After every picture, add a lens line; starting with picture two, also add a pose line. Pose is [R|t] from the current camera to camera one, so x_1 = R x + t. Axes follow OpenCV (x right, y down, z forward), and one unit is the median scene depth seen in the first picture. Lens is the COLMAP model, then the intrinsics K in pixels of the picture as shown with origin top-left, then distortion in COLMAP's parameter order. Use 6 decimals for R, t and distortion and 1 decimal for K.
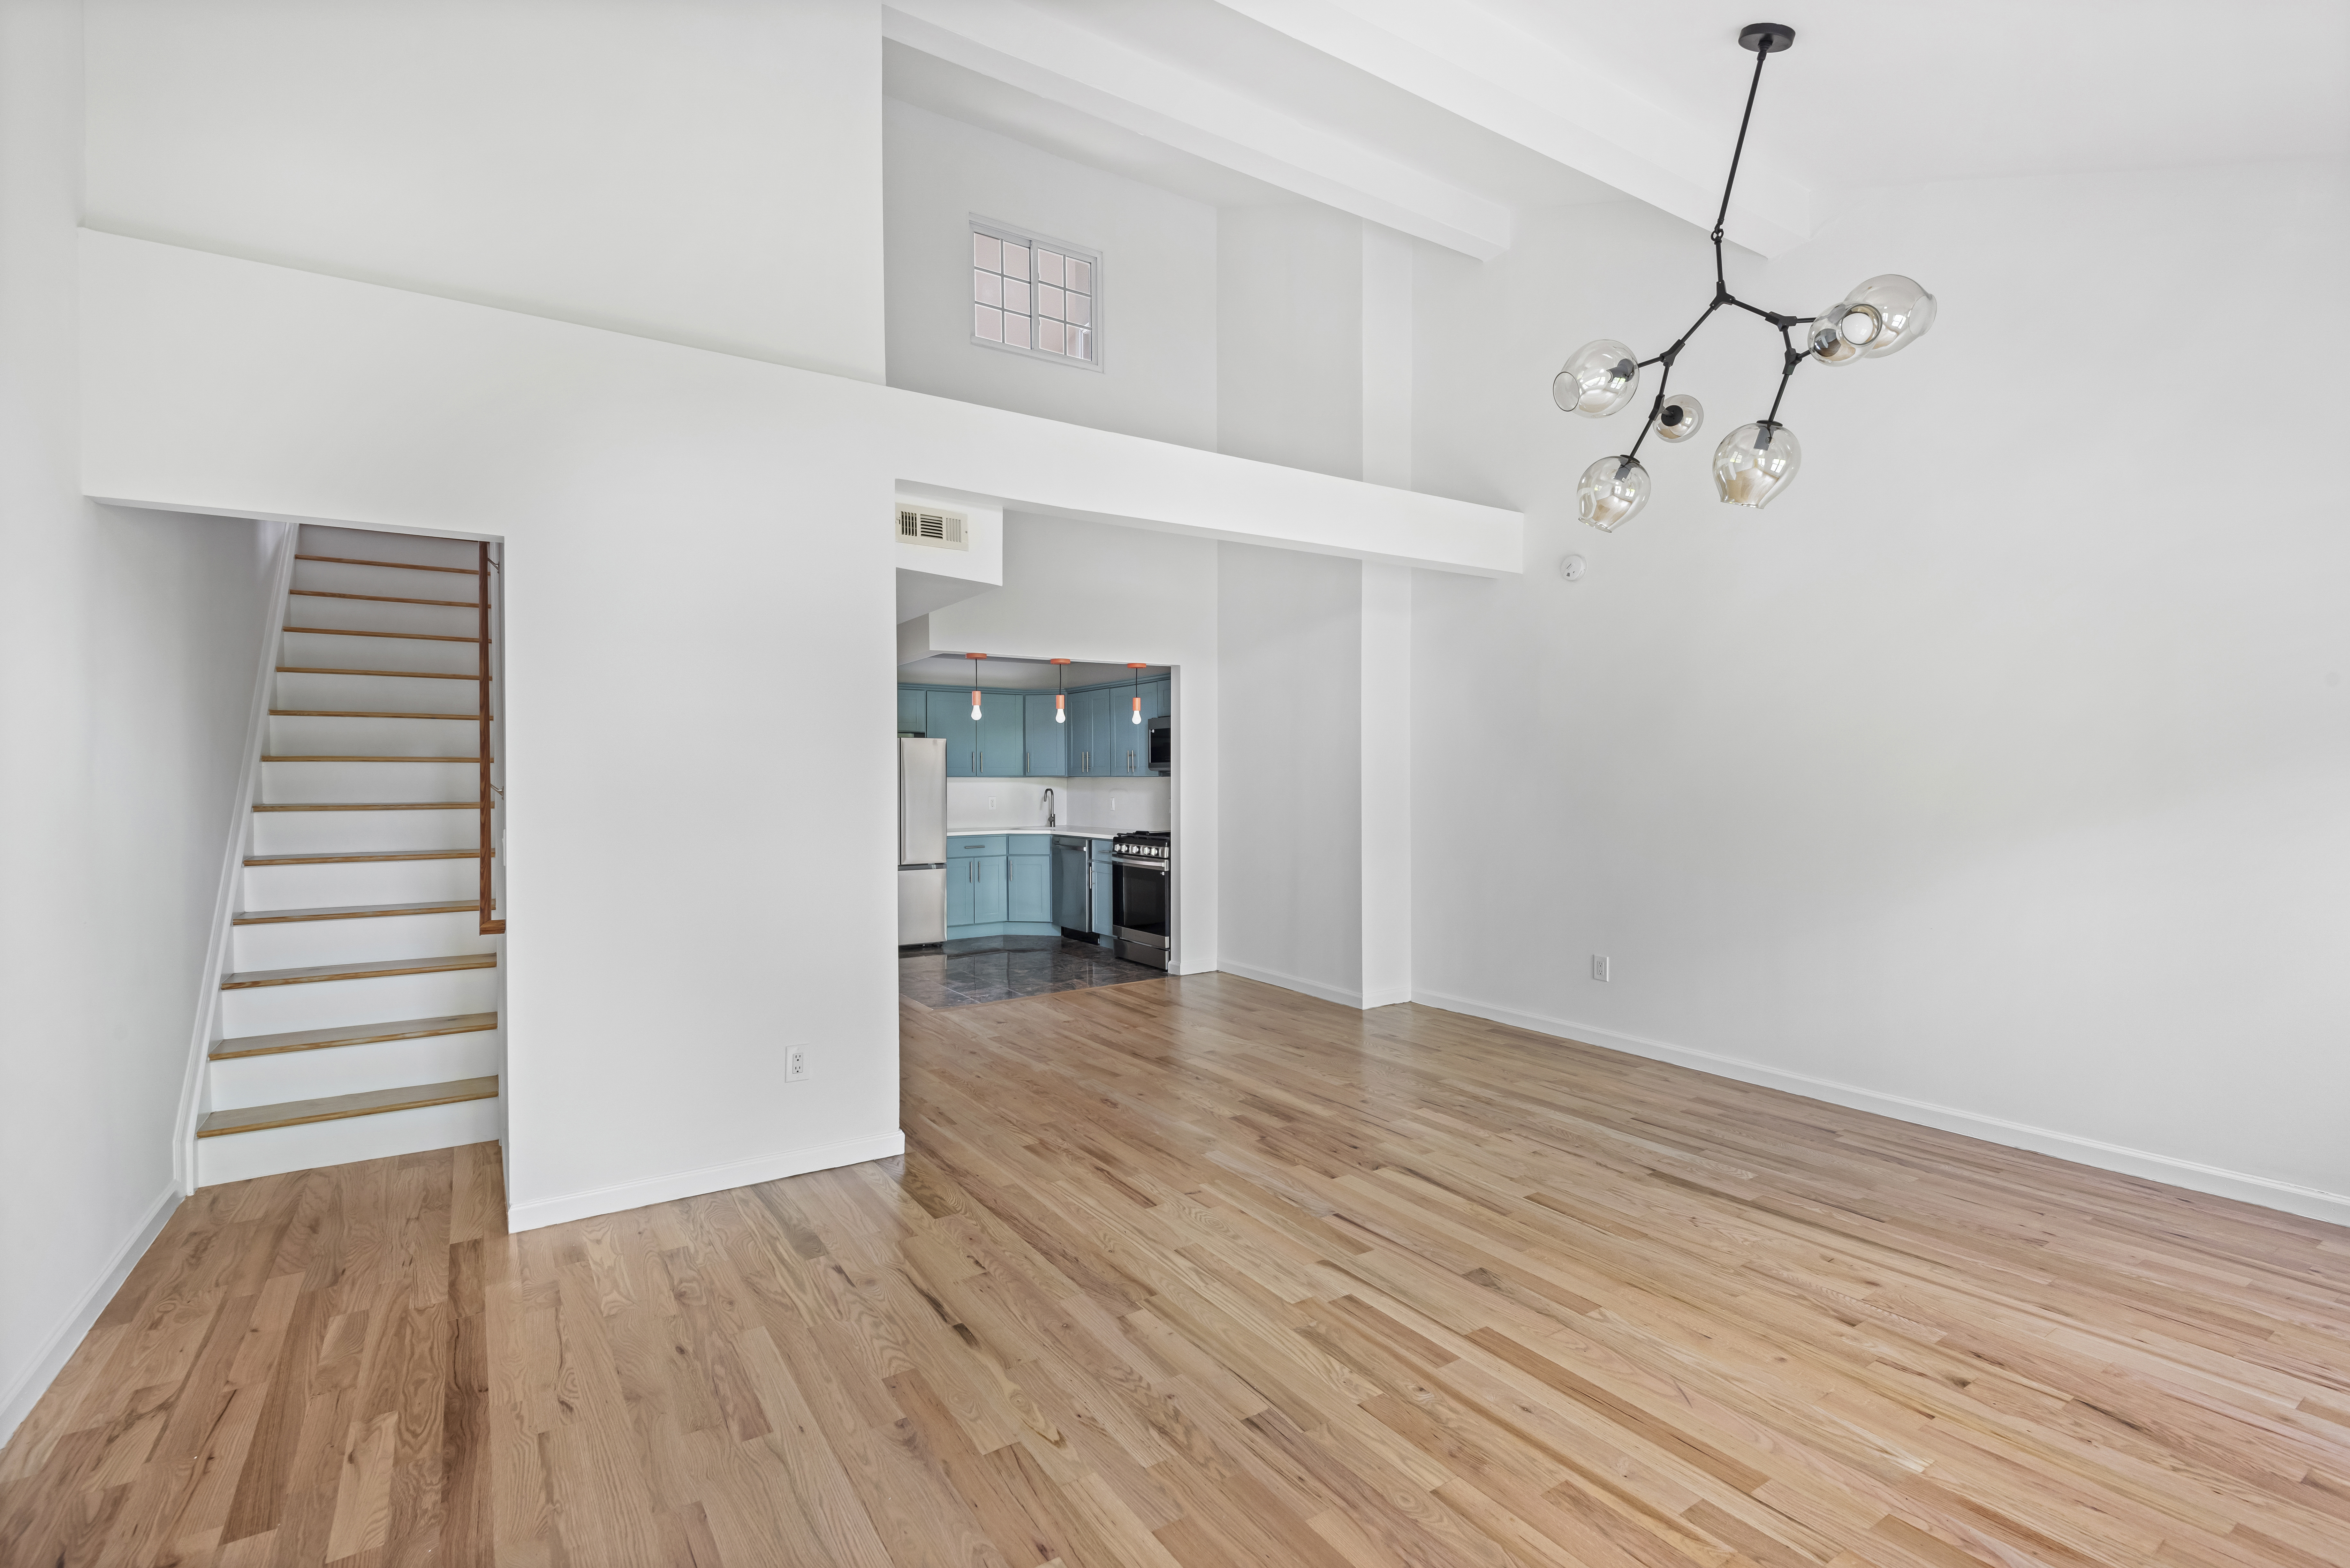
lens RADIAL K [[1059.7, 0, 1167.2], [0, 1059.7, 777.4], [0, 0, 1]] dist [0.000592, -0.000559]
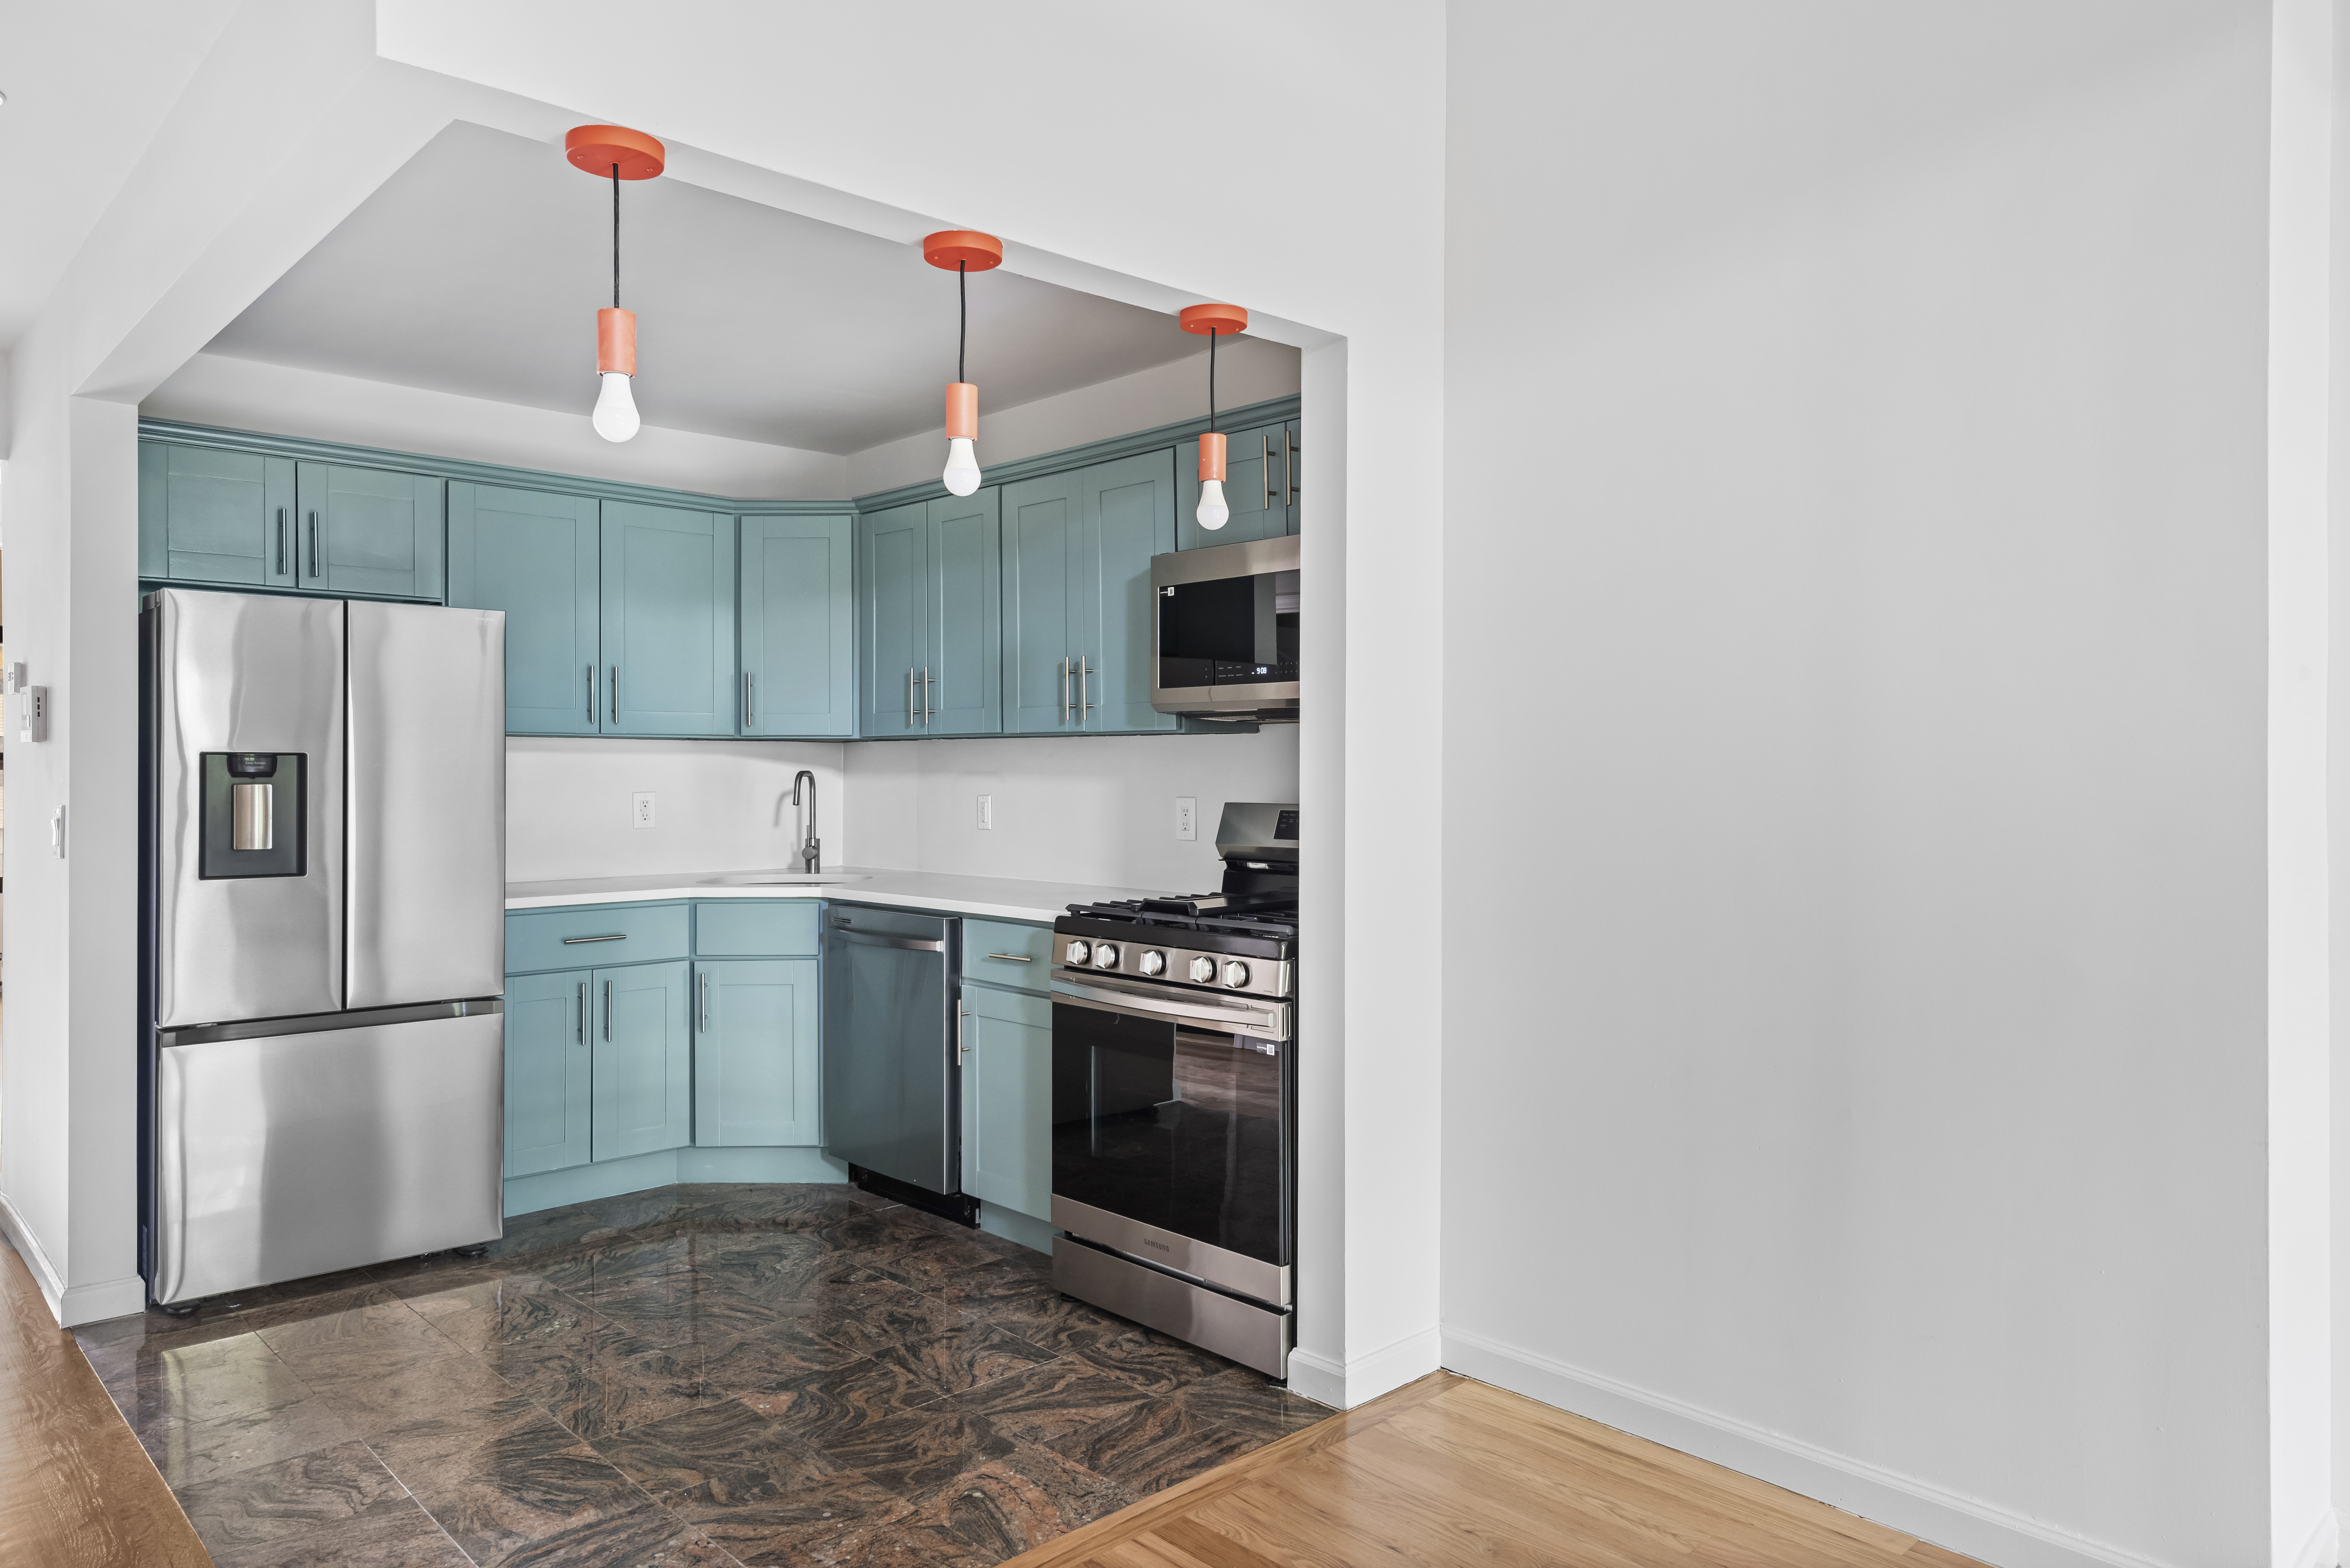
lens RADIAL K [[1514.3, 0, 1175.0], [0, 1514.3, 784.0], [0, 0, 1]] dist [-0.002515, -0.005059]
pose [[0.982901, 0.007684, 0.183974, -0.092724], [-0.008143, 0.999965, 0.001739, 0.014596], [-0.183954, -0.003208, 0.982930, 0.513277]]
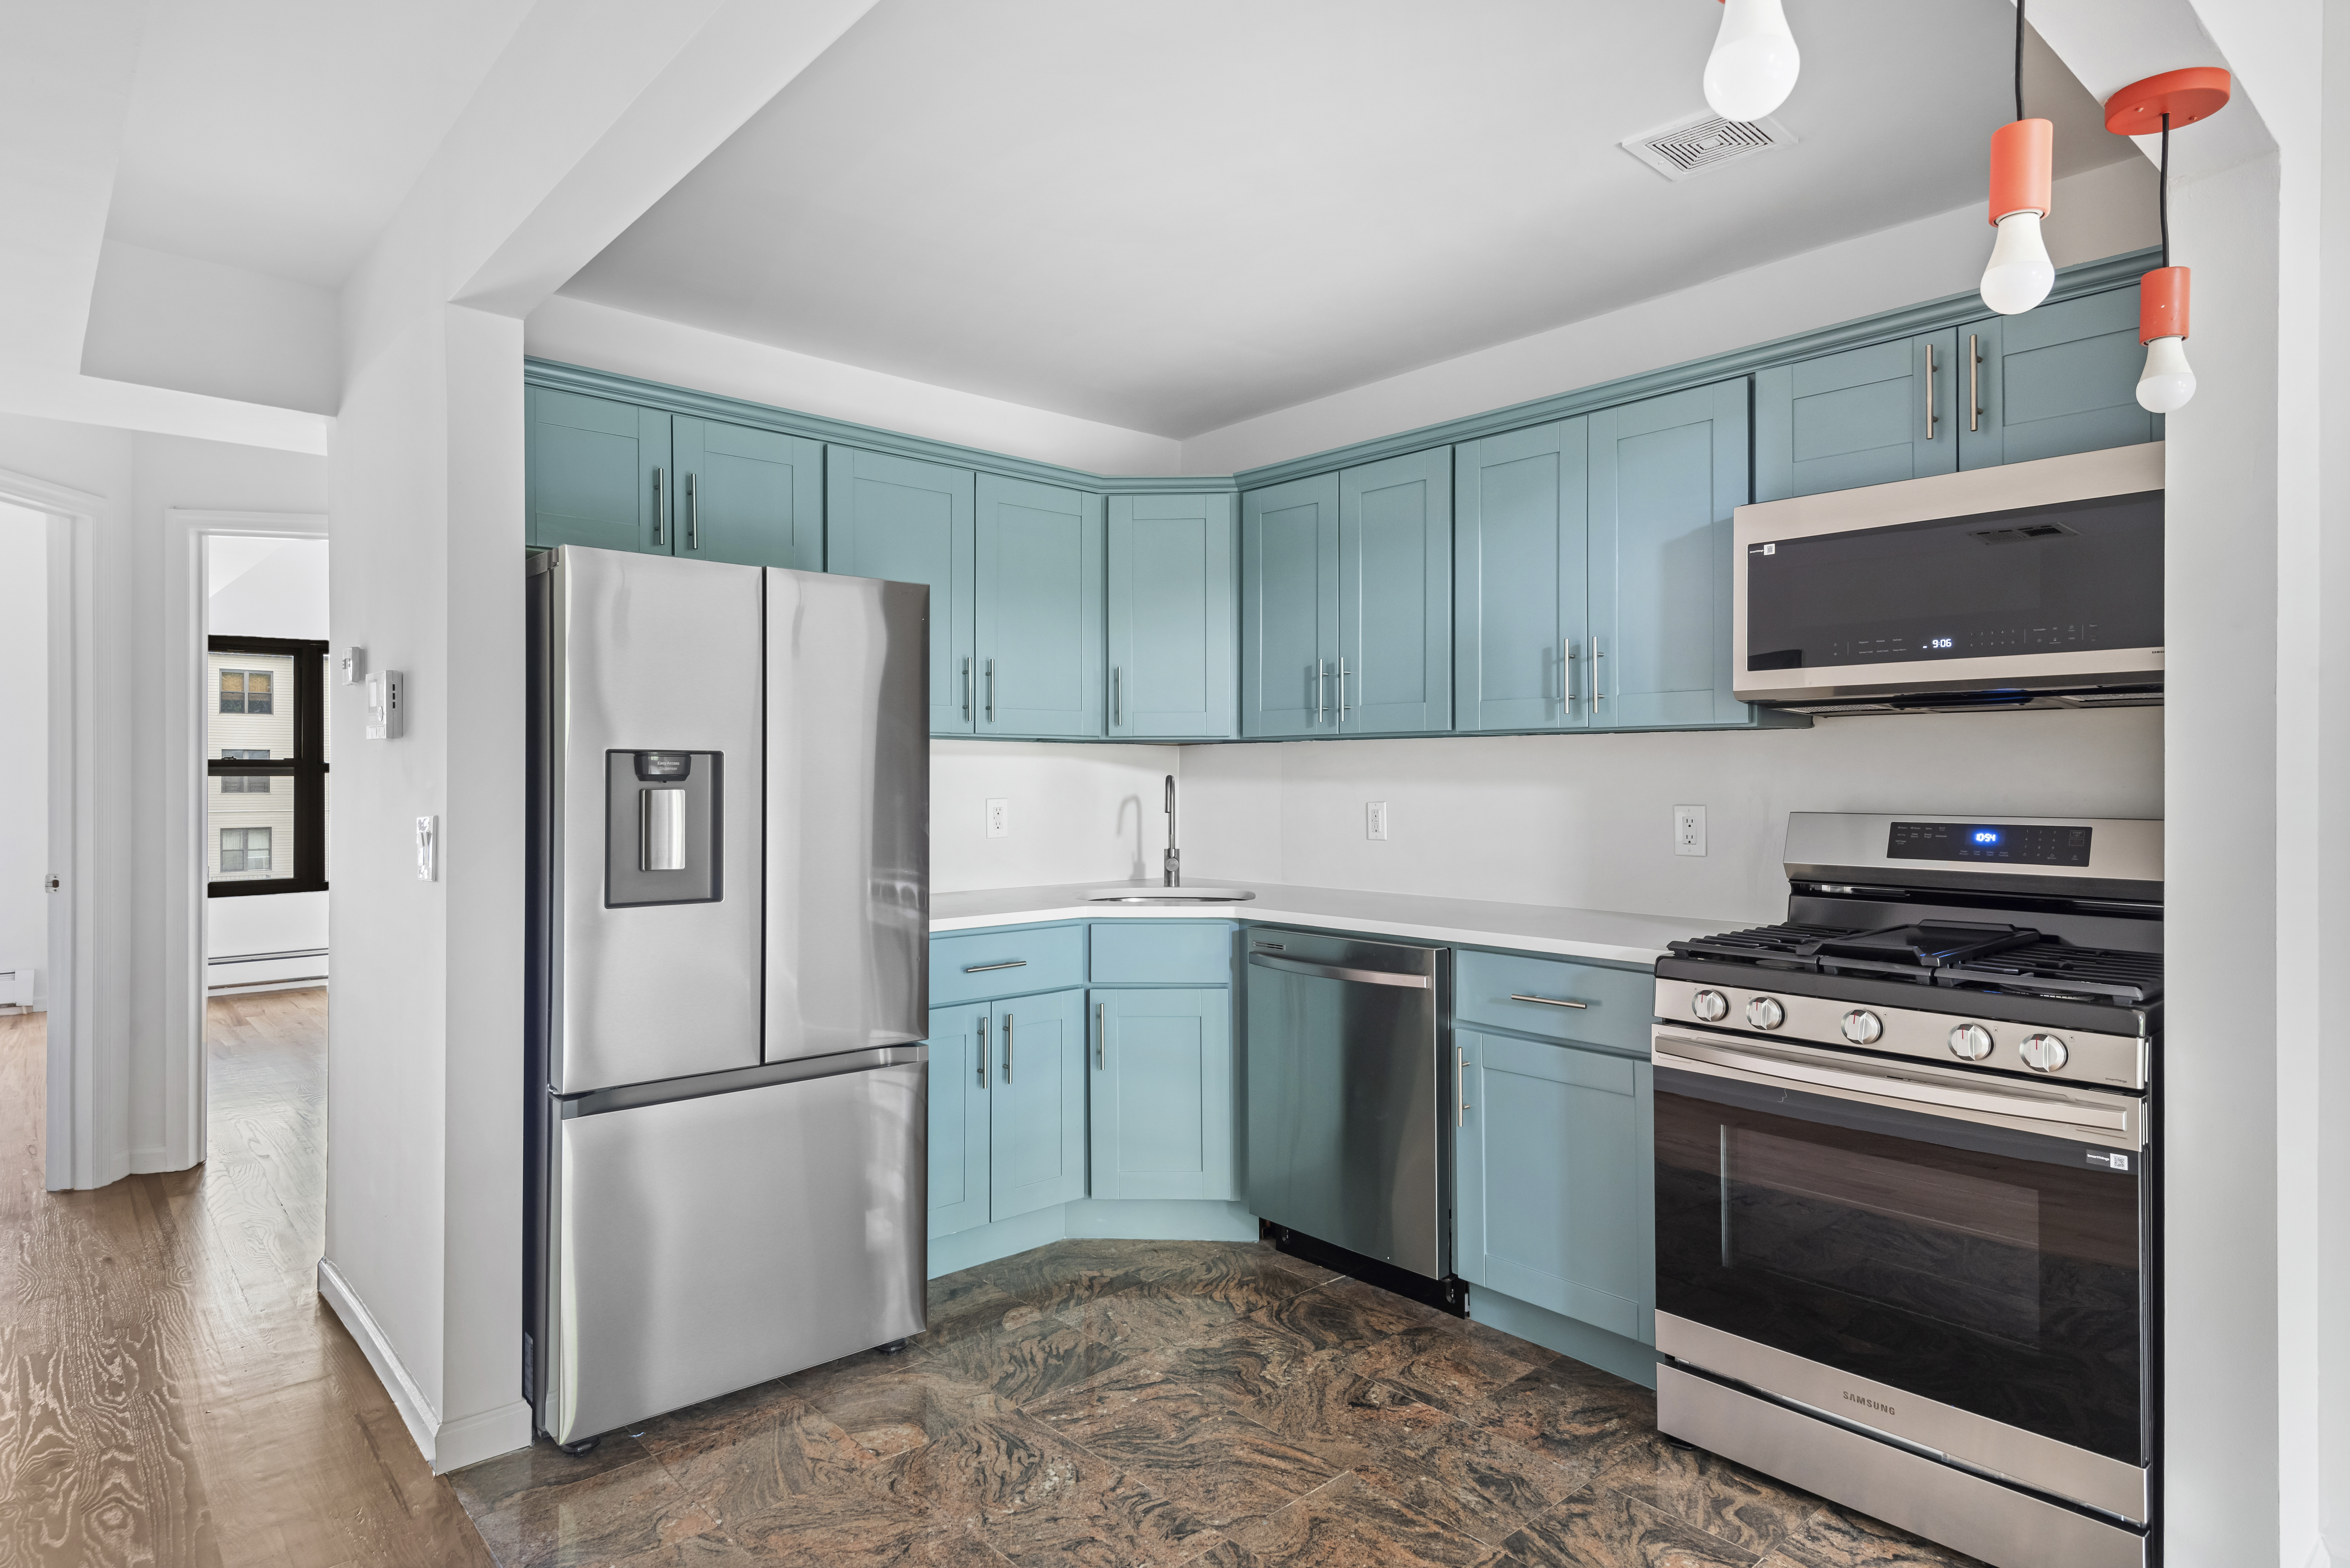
lens RADIAL K [[1310.3, 0, 1173.6], [0, 1310.3, 788.4], [0, 0, 1]] dist [0.017919, -0.001338]
pose [[0.989901, 0.008240, 0.141518, -0.193918], [-0.008514, 0.999963, 0.001330, 0.015867], [-0.141502, -0.002521, 0.989935, 0.661250]]
